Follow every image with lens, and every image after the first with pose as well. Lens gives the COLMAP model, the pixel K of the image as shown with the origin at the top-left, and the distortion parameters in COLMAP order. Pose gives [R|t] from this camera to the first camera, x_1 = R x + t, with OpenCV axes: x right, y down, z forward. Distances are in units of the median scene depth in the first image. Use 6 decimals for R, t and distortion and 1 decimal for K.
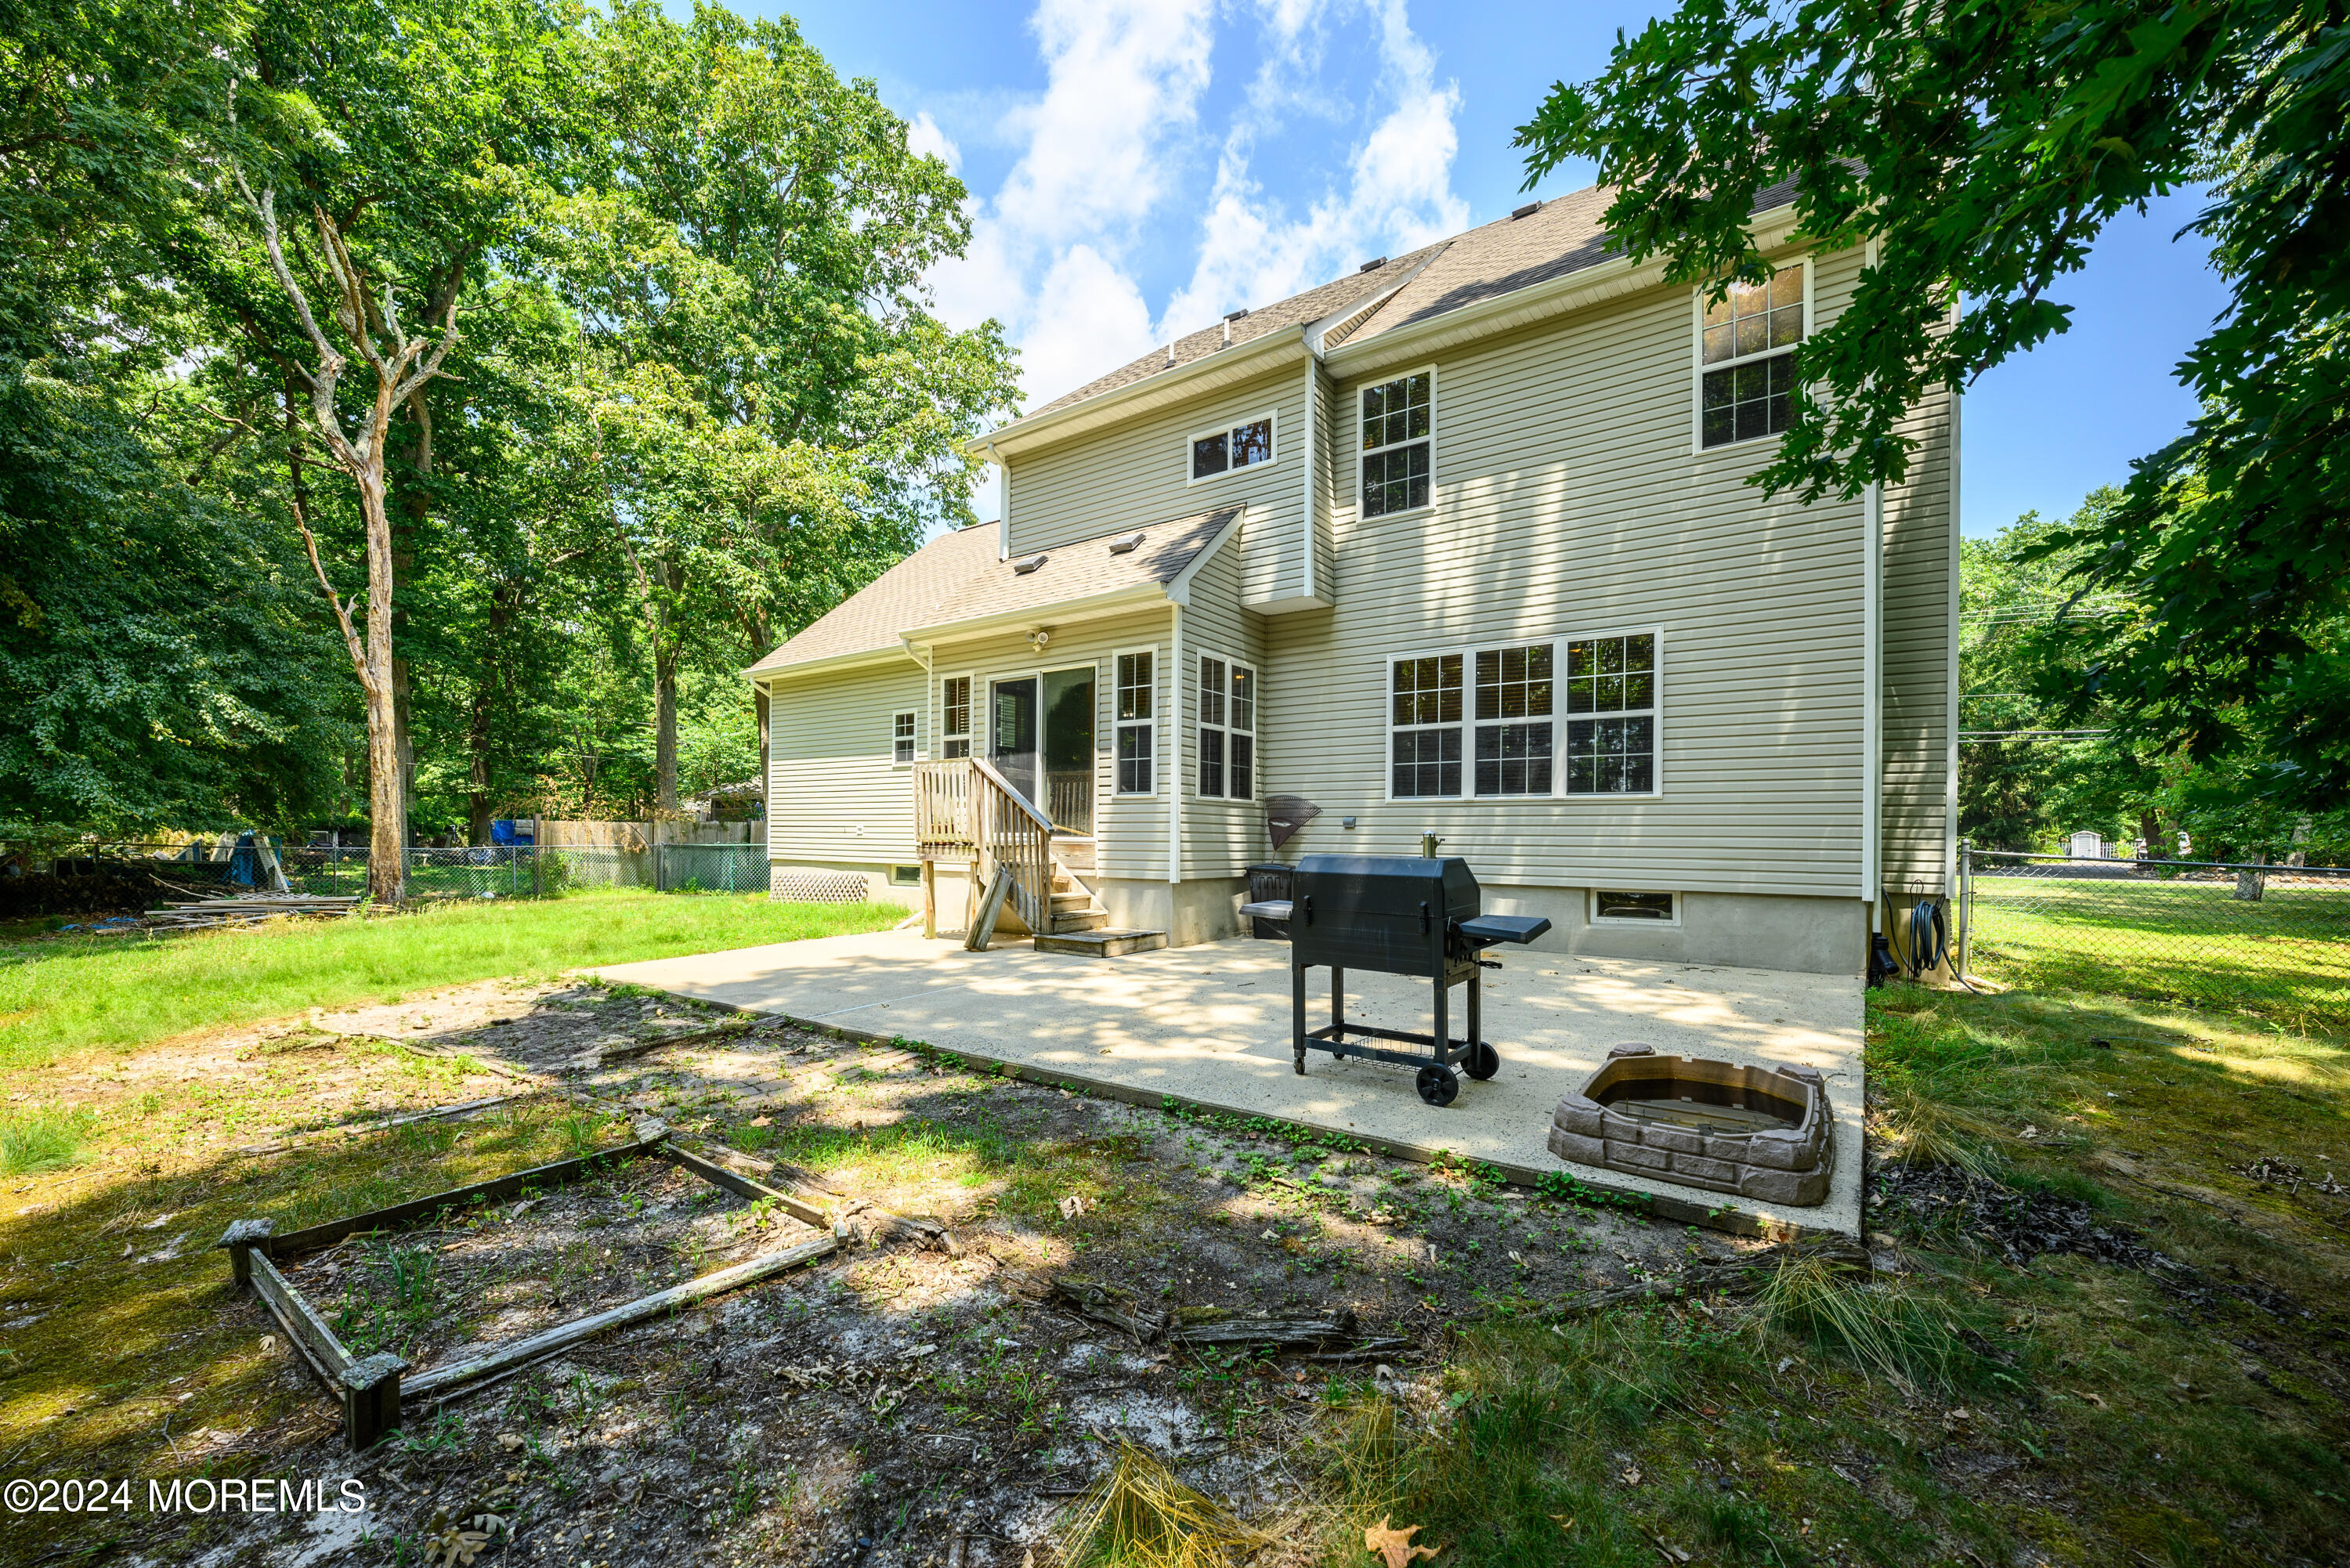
lens RADIAL K [[921.4, 0, 1183.3], [0, 921.4, 832.7], [0, 0, 1]] dist [0.000942, 0.000044]
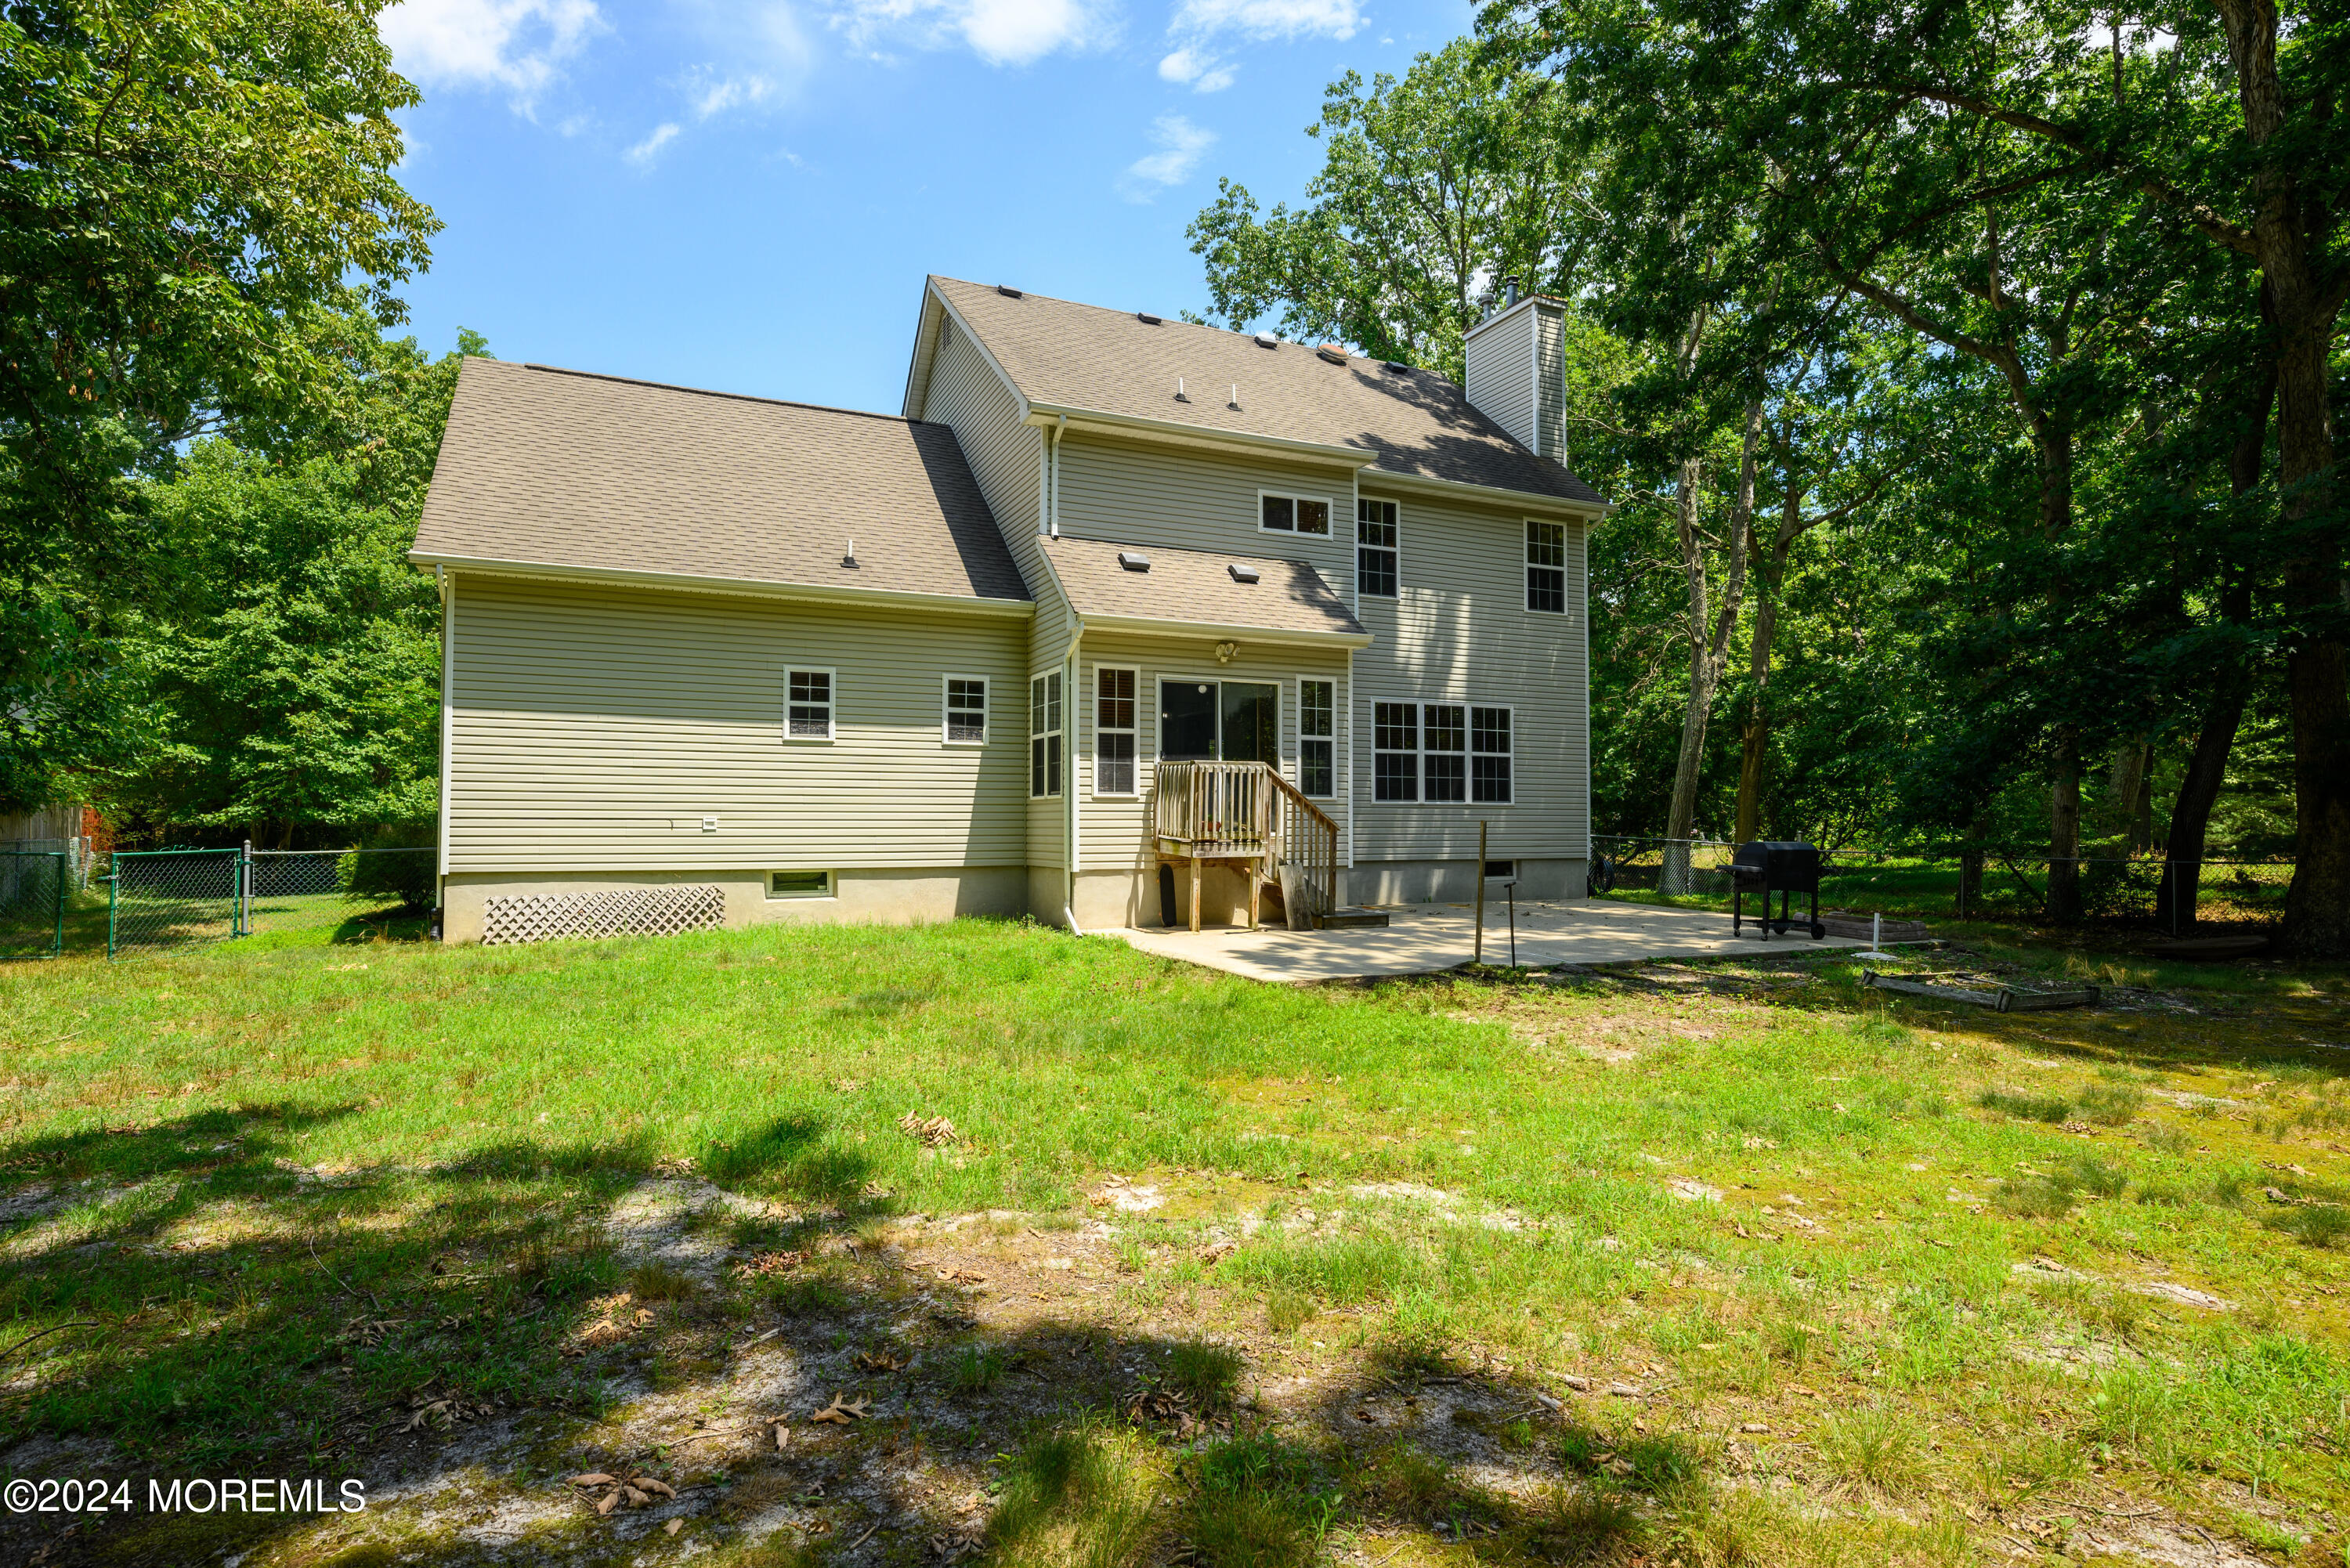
lens RADIAL K [[1227.2, 0, 1176.0], [0, 1227.2, 788.9], [0, 0, 1]] dist [0.001274, 0.000003]
pose [[0.505036, 0.019346, 0.862881, -1.562610], [-0.000541, 0.999756, -0.022098, -0.015625], [-0.863098, 0.010693, 0.504923, 0.342185]]
